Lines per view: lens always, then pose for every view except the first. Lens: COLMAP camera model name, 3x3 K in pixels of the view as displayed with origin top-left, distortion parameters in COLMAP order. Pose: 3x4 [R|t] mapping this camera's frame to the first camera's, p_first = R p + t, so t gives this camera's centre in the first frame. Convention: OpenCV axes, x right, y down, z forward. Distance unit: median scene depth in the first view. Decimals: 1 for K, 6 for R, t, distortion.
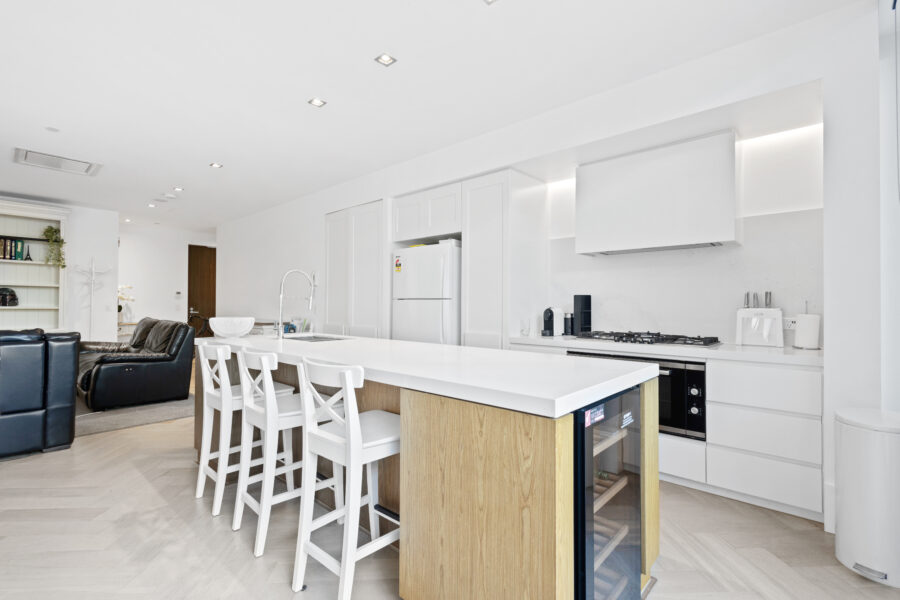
lens RADIAL K [[411.7, 0, 450.0], [0, 411.7, 300.0], [0, 0, 1]] dist [0.010632, -0.000037]
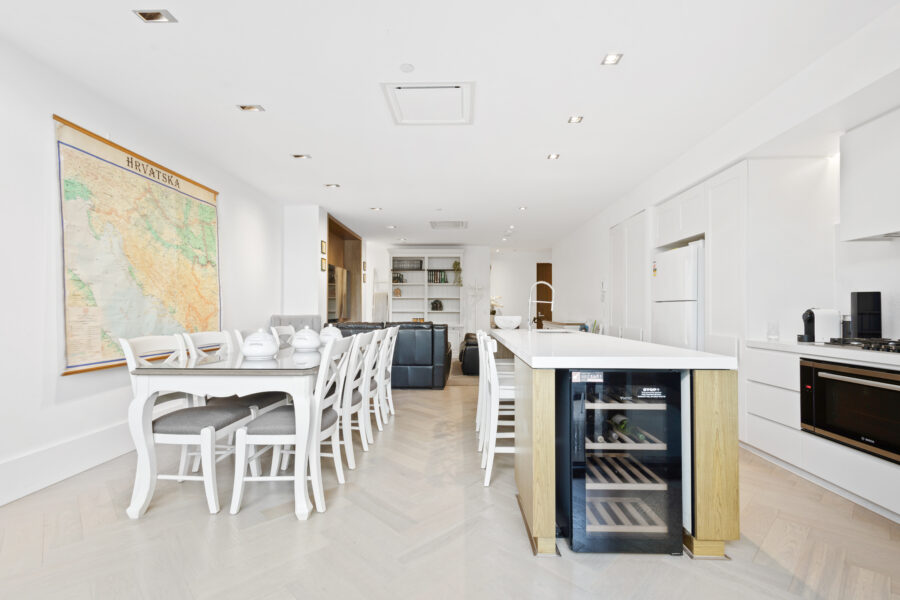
lens RADIAL K [[411.7, 0, 450.0], [0, 411.7, 300.0], [0, 0, 1]] dist [0.010632, -0.000037]
pose [[0.655061, -0.022261, -0.755248, 0.352533], [0.010535, 0.999738, -0.020330, 0.009749], [0.755503, 0.005361, 0.655124, -0.101236]]
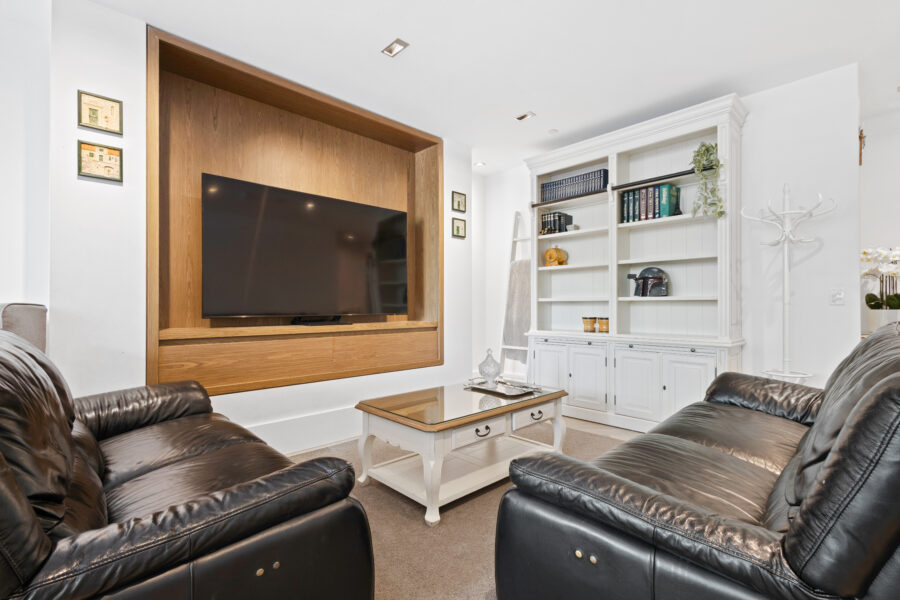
lens RADIAL K [[411.7, 0, 450.0], [0, 411.7, 300.0], [0, 0, 1]] dist [0.010632, -0.000037]
pose [[-0.072333, -0.015348, -0.997262, -0.629432], [0.009711, 0.999823, -0.016092, 0.040754], [0.997333, -0.010848, -0.072172, 1.083478]]
